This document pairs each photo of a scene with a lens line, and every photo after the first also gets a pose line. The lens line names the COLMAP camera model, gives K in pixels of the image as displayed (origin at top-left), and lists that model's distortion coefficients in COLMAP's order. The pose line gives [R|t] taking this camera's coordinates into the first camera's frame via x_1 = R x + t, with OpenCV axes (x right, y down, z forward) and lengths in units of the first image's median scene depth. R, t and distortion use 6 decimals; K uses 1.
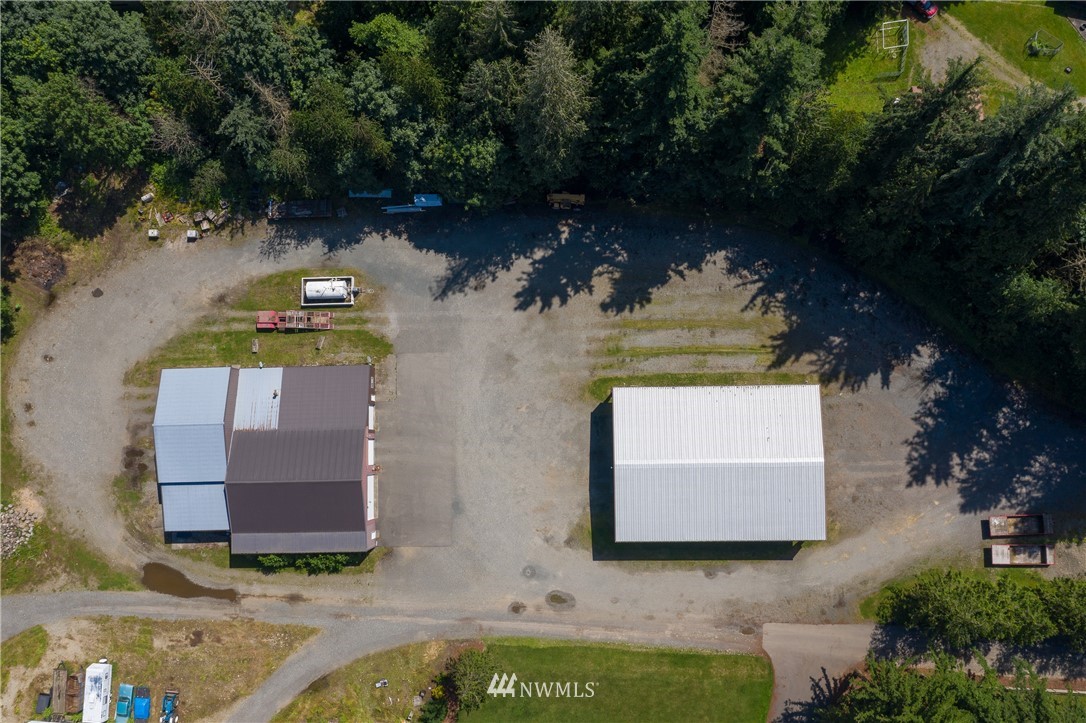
lens RADIAL K [[844.4, 0, 541.3], [0, 844.4, 359.3], [0, 0, 1]] dist [-0.014099, -0.000798]
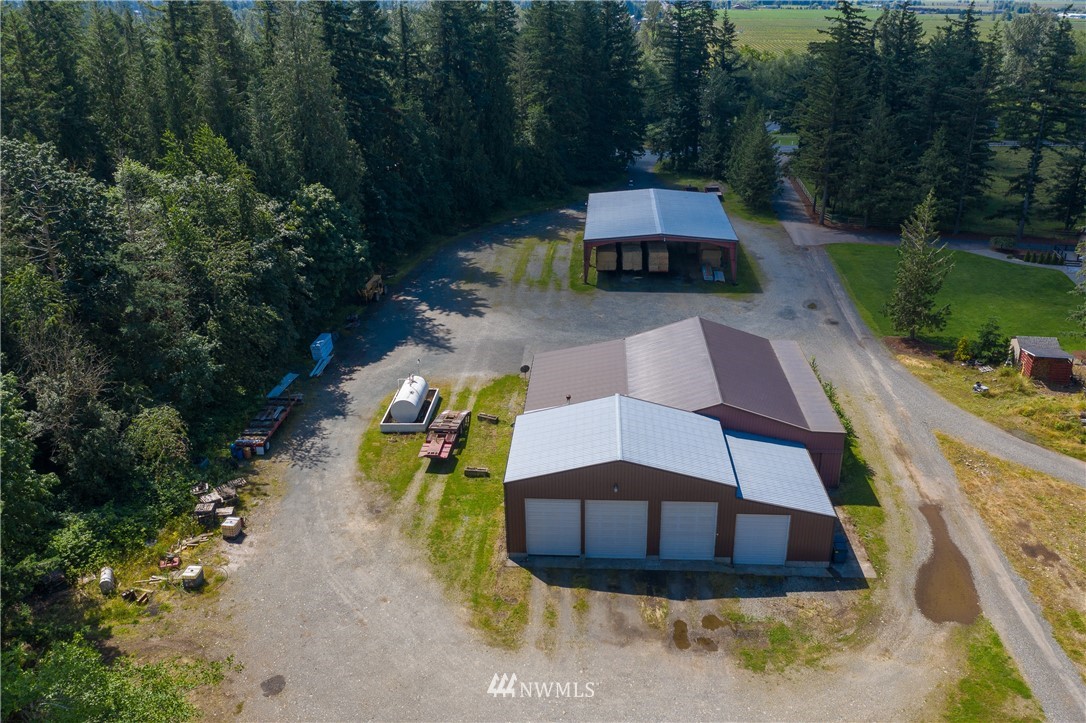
lens RADIAL K [[861.7, 0, 559.6], [0, 861.7, 338.1], [0, 0, 1]] dist [-0.017323, -0.001167]
pose [[0.068564, -0.345543, 0.935895, -0.863906], [0.993683, 0.107194, -0.033220, 0.050305], [-0.088843, 0.932260, 0.350710, 0.726793]]
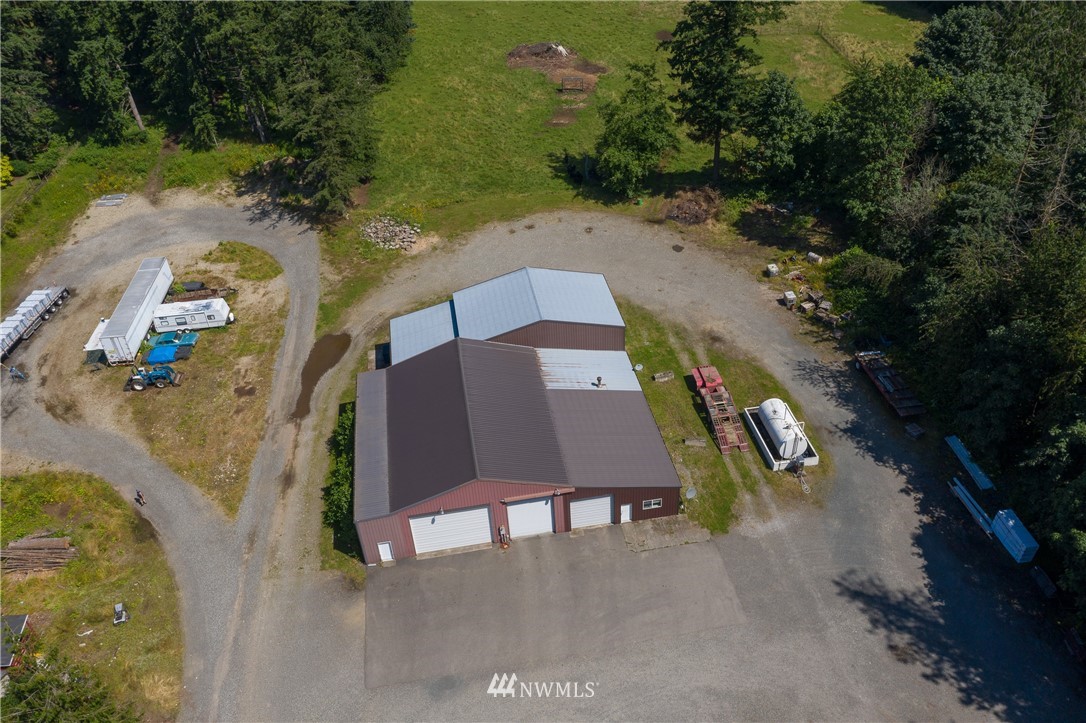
lens RADIAL K [[851.6, 0, 543.4], [0, 851.6, 359.8], [0, 0, 1]] dist [-0.023595, 0.007288]
pose [[0.142966, 0.616278, -0.774443, 0.171486], [-0.979114, 0.202353, -0.019724, 0.091238], [0.144555, 0.761088, 0.632336, 0.557552]]
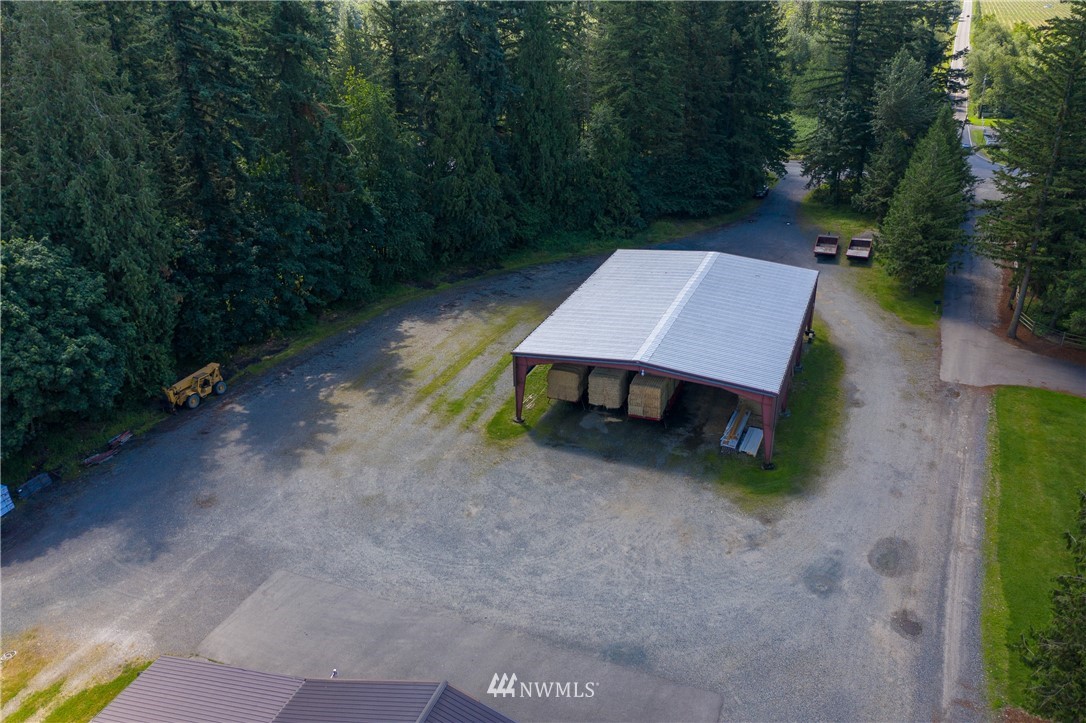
lens RADIAL K [[854.3, 0, 542.7], [0, 854.3, 358.1], [0, 0, 1]] dist [-0.019964, 0.004954]
pose [[0.382458, -0.365296, 0.848696, -0.391038], [0.919477, 0.240974, -0.310635, 0.228086], [-0.091040, 0.899161, 0.428043, 0.721145]]
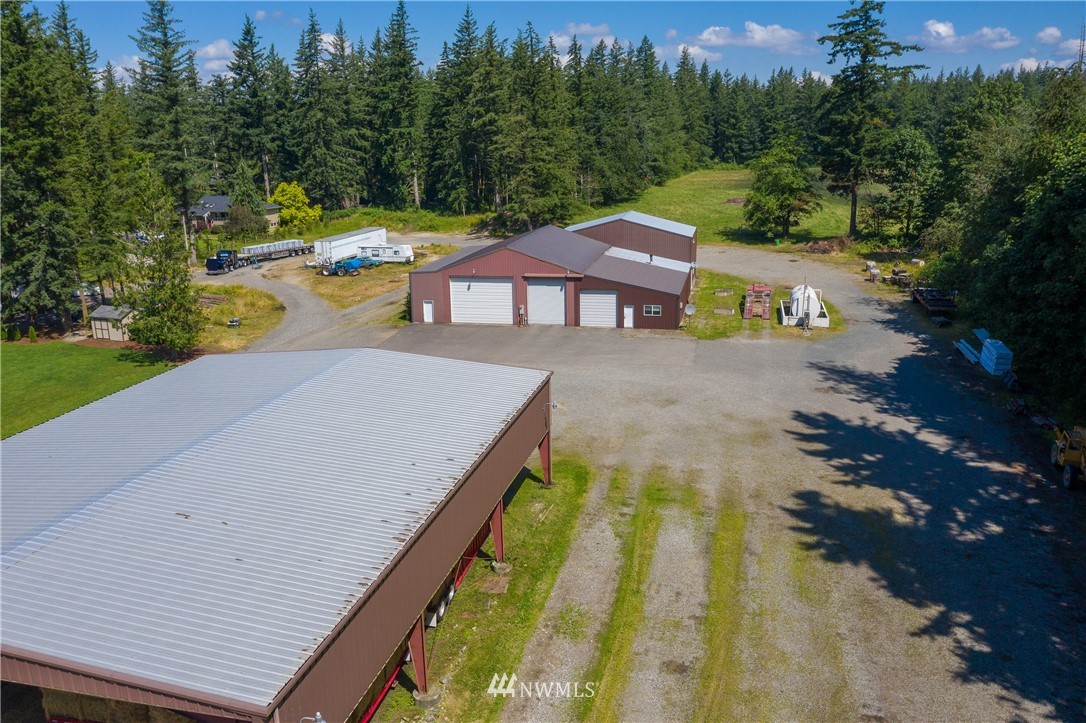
lens RADIAL K [[854.3, 0, 542.7], [0, 854.3, 358.1], [0, 0, 1]] dist [-0.019964, 0.004954]
pose [[-0.243981, 0.287182, -0.926283, 0.424908], [-0.961538, 0.052623, 0.269583, -0.063644], [0.126163, 0.956429, 0.263297, 0.857012]]
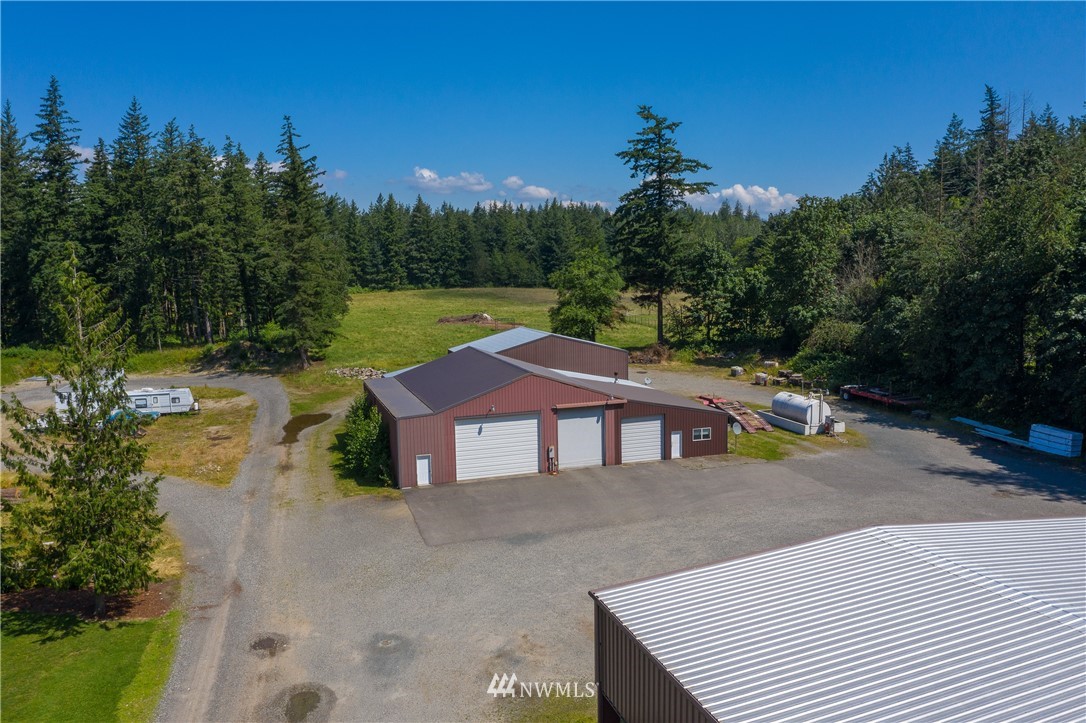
lens RADIAL K [[851.6, 0, 543.4], [0, 851.6, 359.8], [0, 0, 1]] dist [-0.023595, 0.007288]
pose [[0.299776, 0.148678, -0.942353, 0.273942], [-0.948436, 0.153068, -0.277561, 0.267290], [0.102977, 0.976967, 0.186898, 0.843963]]
